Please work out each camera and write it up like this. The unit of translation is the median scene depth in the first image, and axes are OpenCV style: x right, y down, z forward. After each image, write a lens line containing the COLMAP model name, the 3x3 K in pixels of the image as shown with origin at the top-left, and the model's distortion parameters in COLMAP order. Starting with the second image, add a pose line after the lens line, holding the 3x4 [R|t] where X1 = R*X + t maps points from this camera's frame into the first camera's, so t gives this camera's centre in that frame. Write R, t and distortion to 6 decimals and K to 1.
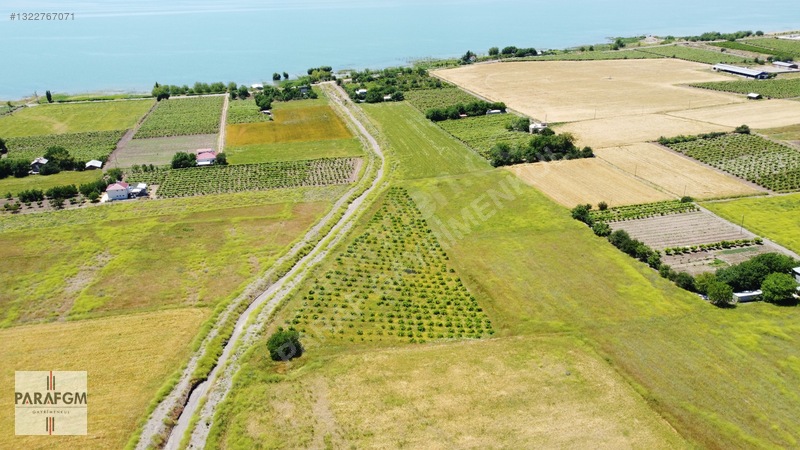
lens RADIAL K [[602.4, 0, 398.4], [0, 602.4, 224.5], [0, 0, 1]] dist [0.008655, -0.012288]
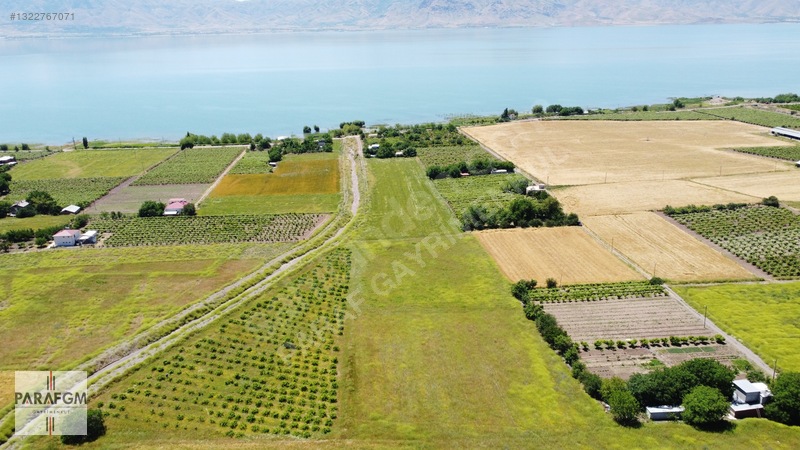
lens RADIAL K [[602.4, 0, 398.4], [0, 602.4, 224.5], [0, 0, 1]] dist [0.008655, -0.012288]
pose [[0.988861, 0.046346, -0.141440, 0.183238], [-0.058813, 0.994620, -0.085277, -0.020992], [0.136727, 0.092646, 0.986267, 0.083201]]
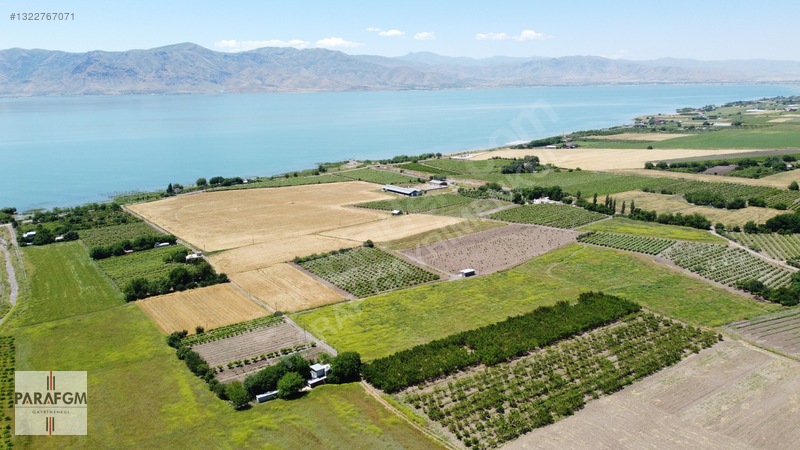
lens RADIAL K [[602.4, 0, 398.4], [0, 602.4, 224.5], [0, 0, 1]] dist [0.008655, -0.012288]
pose [[0.934120, -0.076827, 0.348594, 0.235264], [0.141166, 0.976462, -0.163077, 0.009718], [-0.327860, 0.201543, 0.922978, -0.143122]]
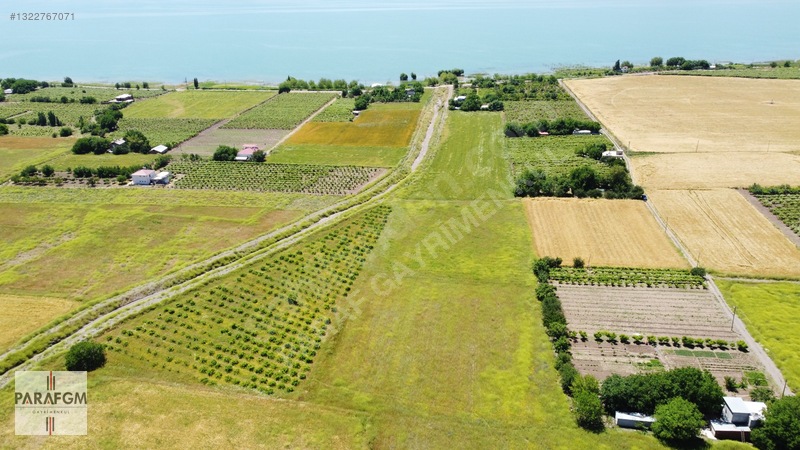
lens RADIAL K [[602.4, 0, 398.4], [0, 602.4, 224.5], [0, 0, 1]] dist [0.008655, -0.012288]
pose [[0.933887, 0.138057, -0.329842, 0.284475], [-0.137152, 0.990205, 0.026136, -0.053020], [0.330219, 0.020831, 0.943674, 0.114610]]
